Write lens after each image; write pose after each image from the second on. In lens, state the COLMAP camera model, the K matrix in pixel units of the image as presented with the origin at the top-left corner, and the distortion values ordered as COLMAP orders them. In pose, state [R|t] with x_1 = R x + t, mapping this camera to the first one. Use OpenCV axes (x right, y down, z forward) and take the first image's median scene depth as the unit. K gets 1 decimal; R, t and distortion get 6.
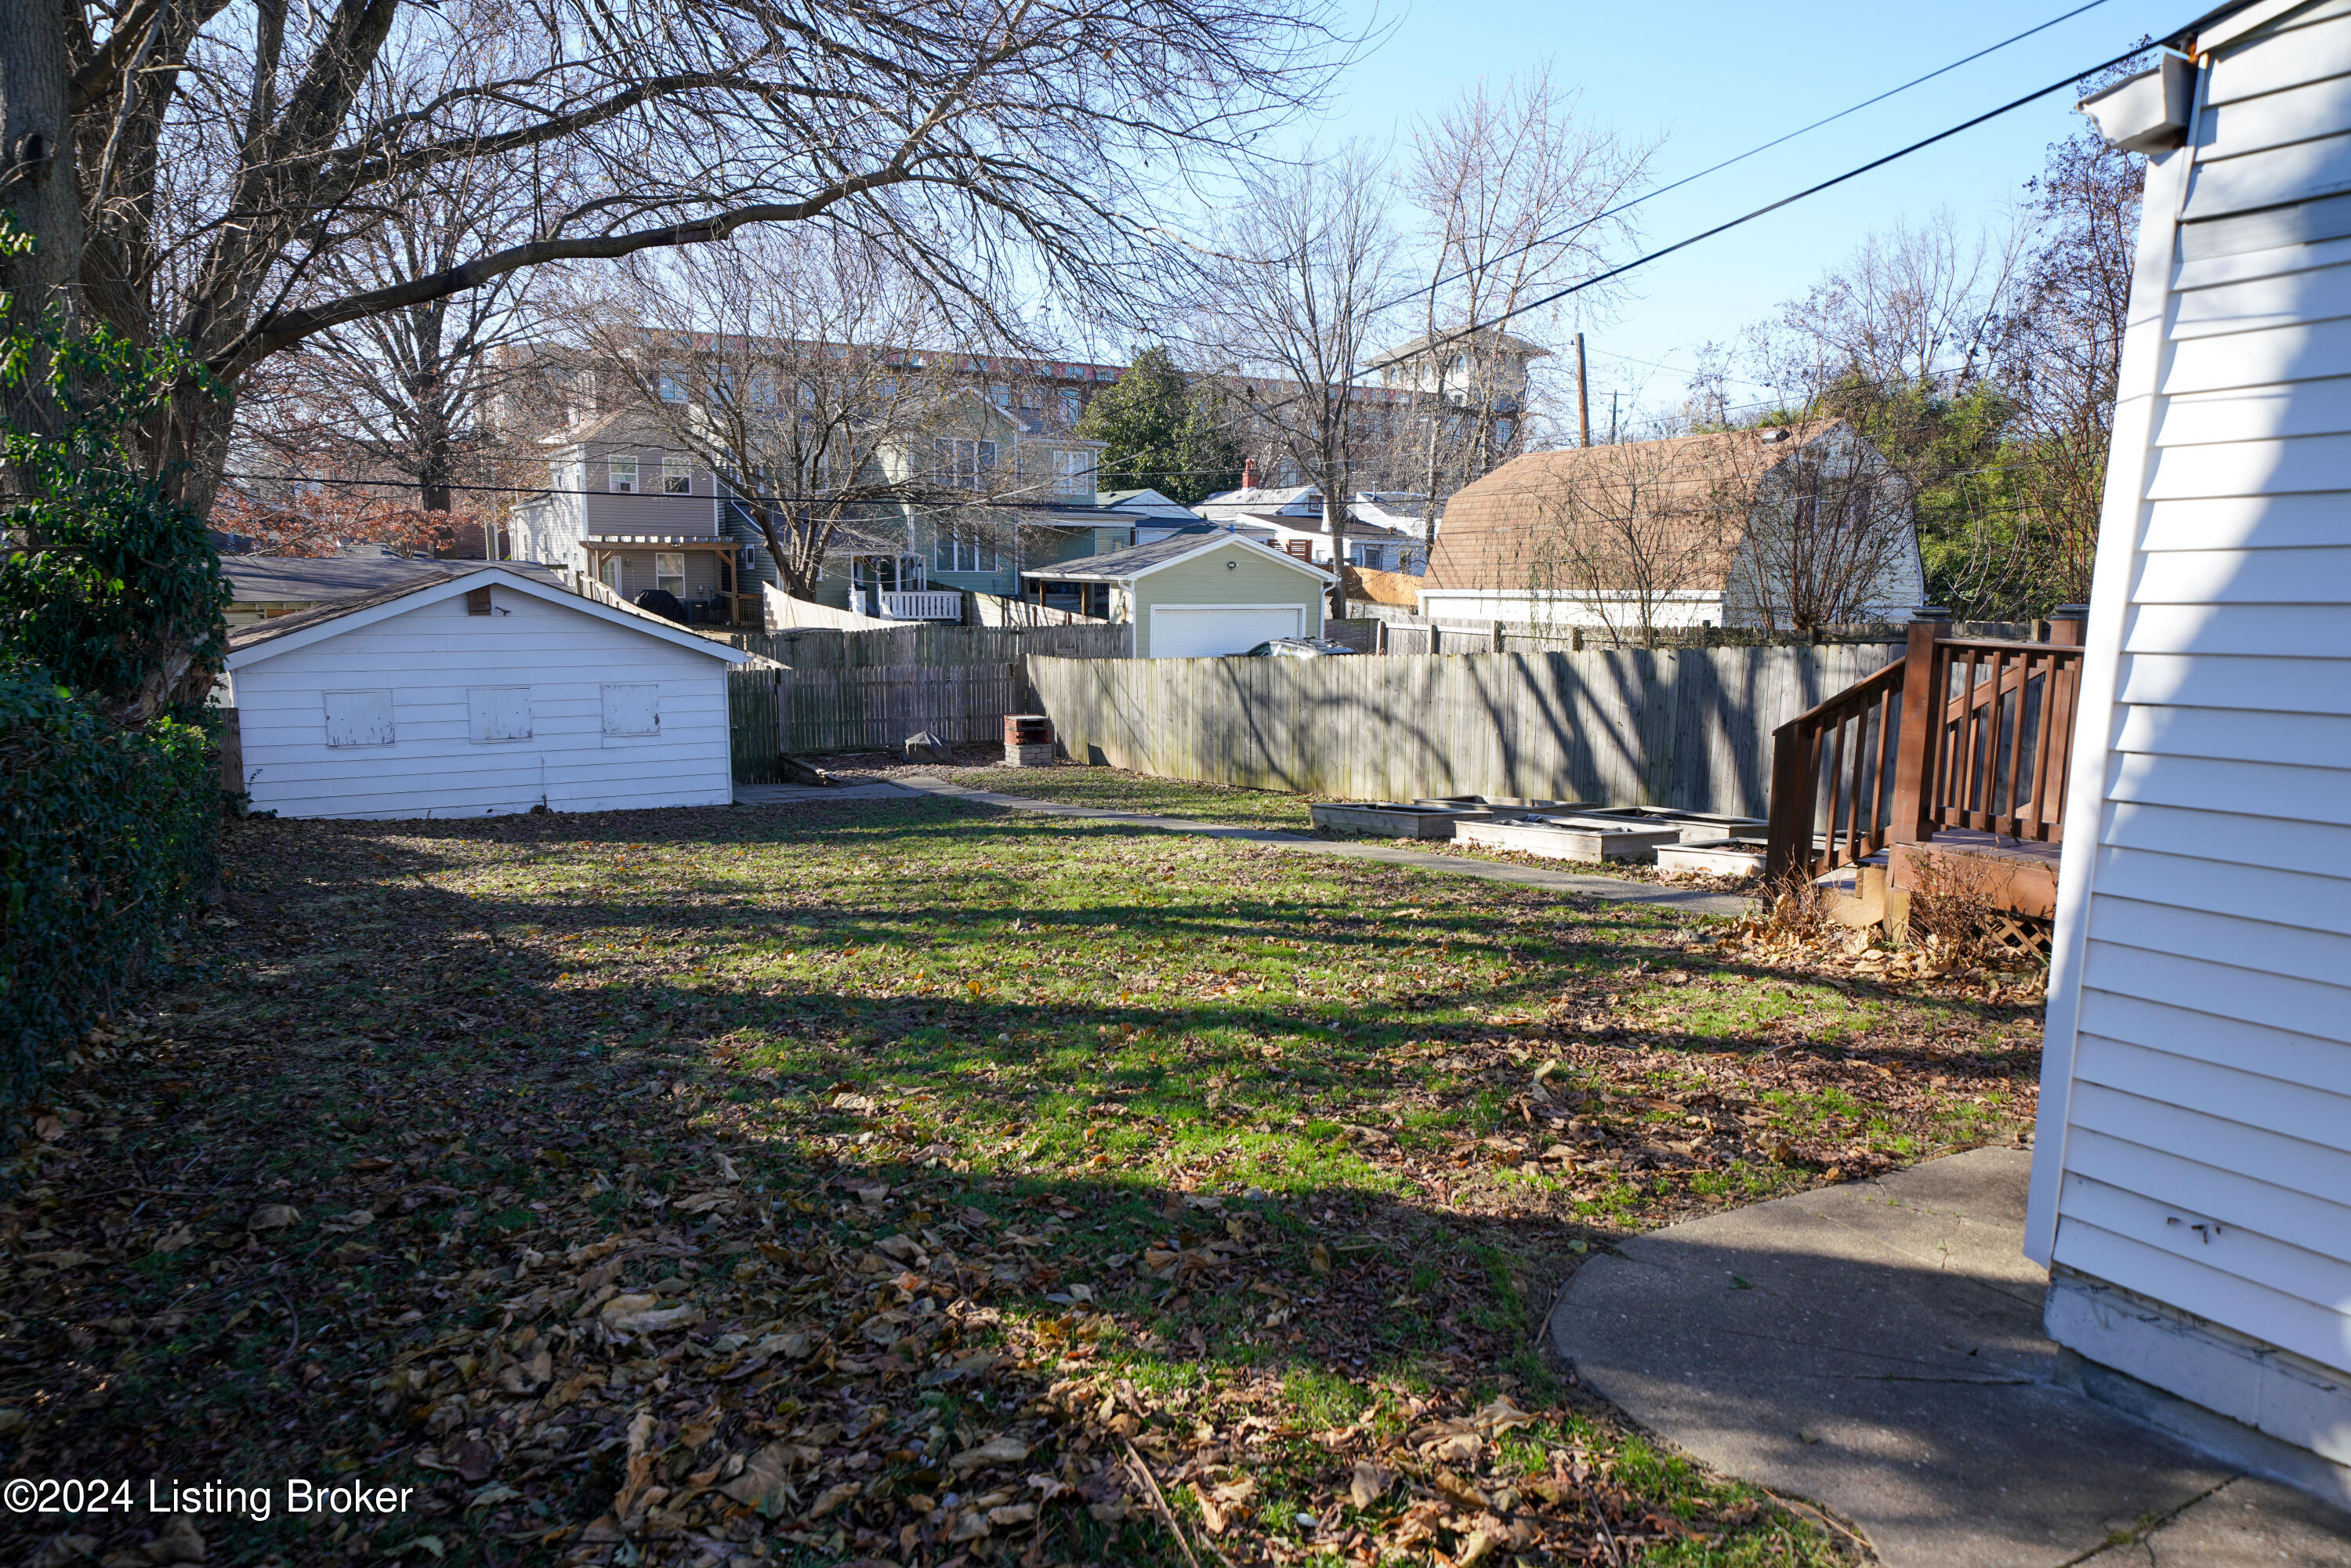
lens RADIAL K [[1545.0, 0, 1175.5], [0, 1545.0, 784.0], [0, 0, 1]] dist [0.000910, 0.000629]
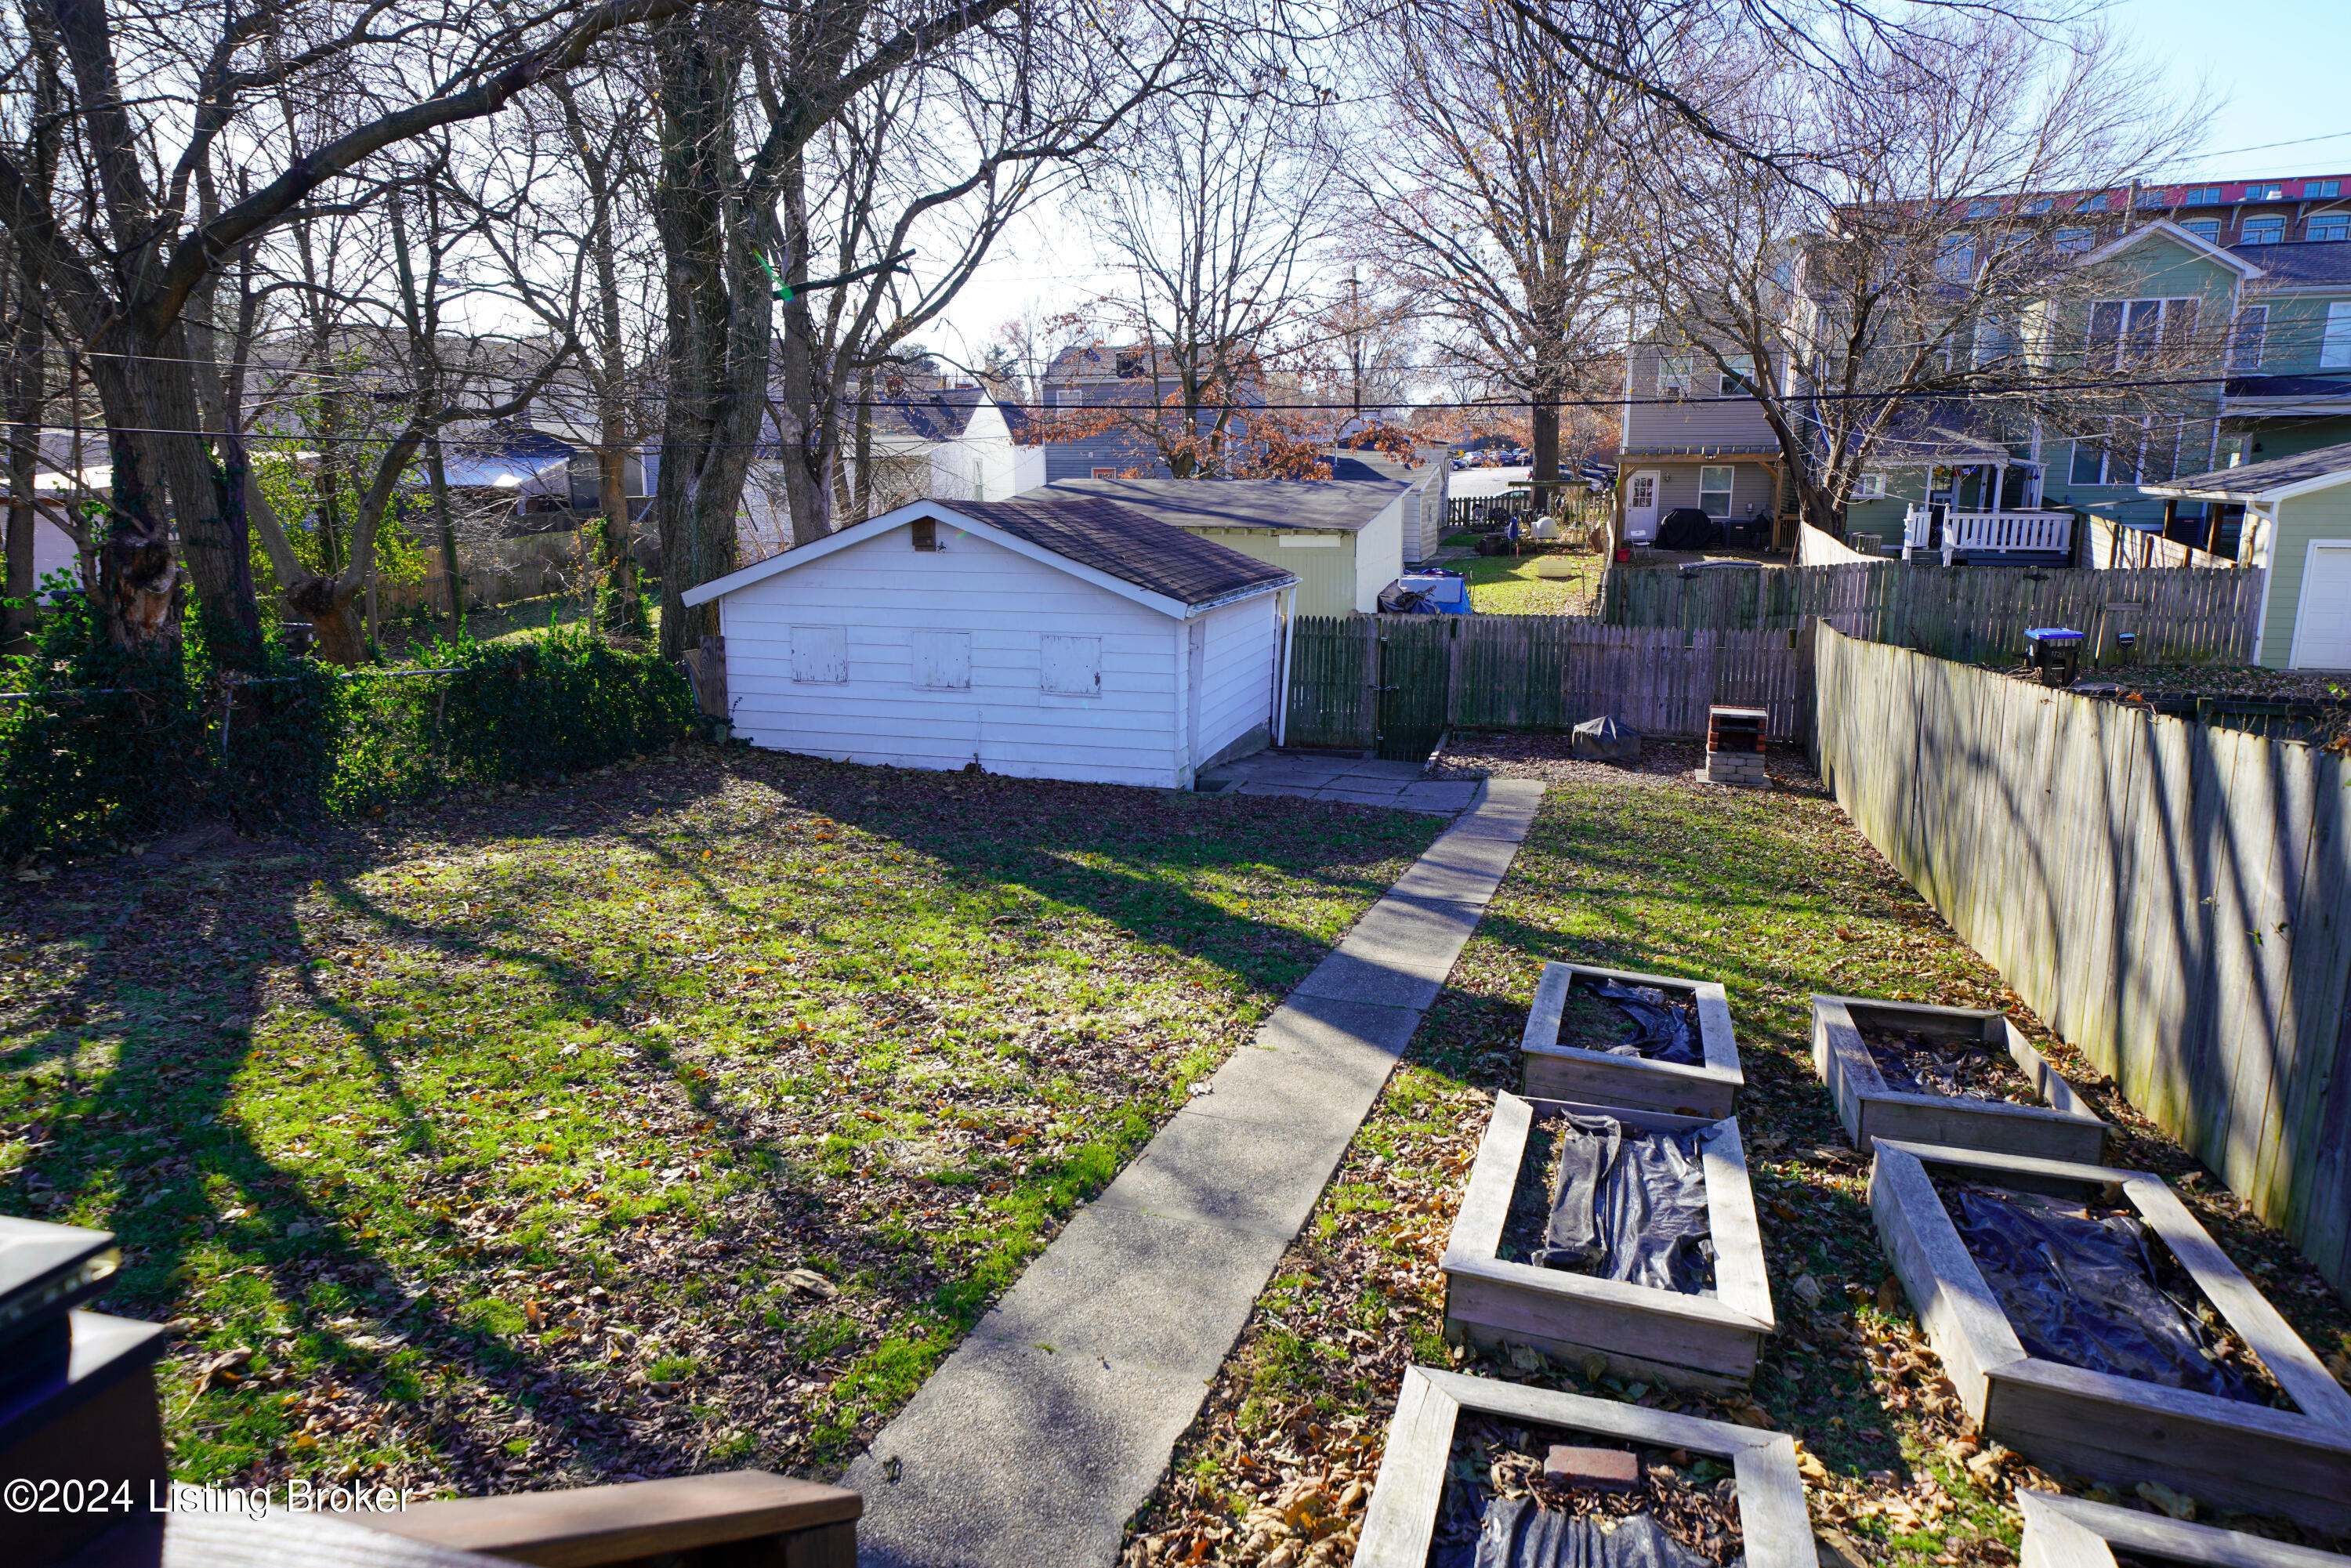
lens RADIAL K [[1545.0, 0, 1175.5], [0, 1545.0, 784.0], [0, 0, 1]] dist [0.000910, 0.000629]
pose [[0.656984, 0.141123, -0.740578, 0.324970], [-0.096639, 0.989984, 0.102919, -0.076037], [0.747685, 0.003953, 0.664042, 0.471932]]
